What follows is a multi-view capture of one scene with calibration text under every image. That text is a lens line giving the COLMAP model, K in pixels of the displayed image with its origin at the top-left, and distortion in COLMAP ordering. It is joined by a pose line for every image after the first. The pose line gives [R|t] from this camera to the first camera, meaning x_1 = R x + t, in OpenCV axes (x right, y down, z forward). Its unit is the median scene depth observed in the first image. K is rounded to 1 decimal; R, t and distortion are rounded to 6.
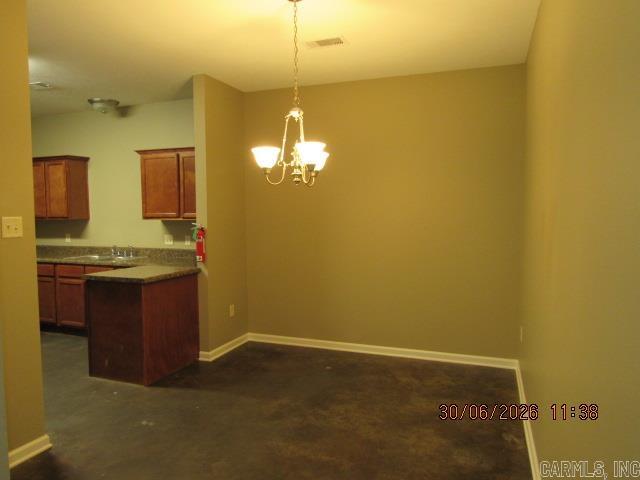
lens RADIAL K [[462.4, 0, 320.0], [0, 462.4, 240.0], [0, 0, 1]] dist [-0.000470, -0.000699]
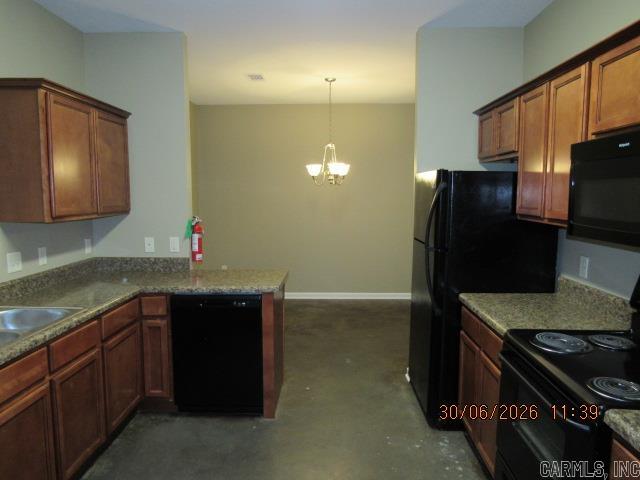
lens RADIAL K [[462.4, 0, 320.0], [0, 462.4, 240.0], [0, 0, 1]] dist [-0.000470, -0.000699]
pose [[-0.319395, -0.080844, 0.944167, -1.054091], [0.070133, 0.991605, 0.108631, -0.064577], [-0.945023, 0.100914, -0.311043, 0.965215]]
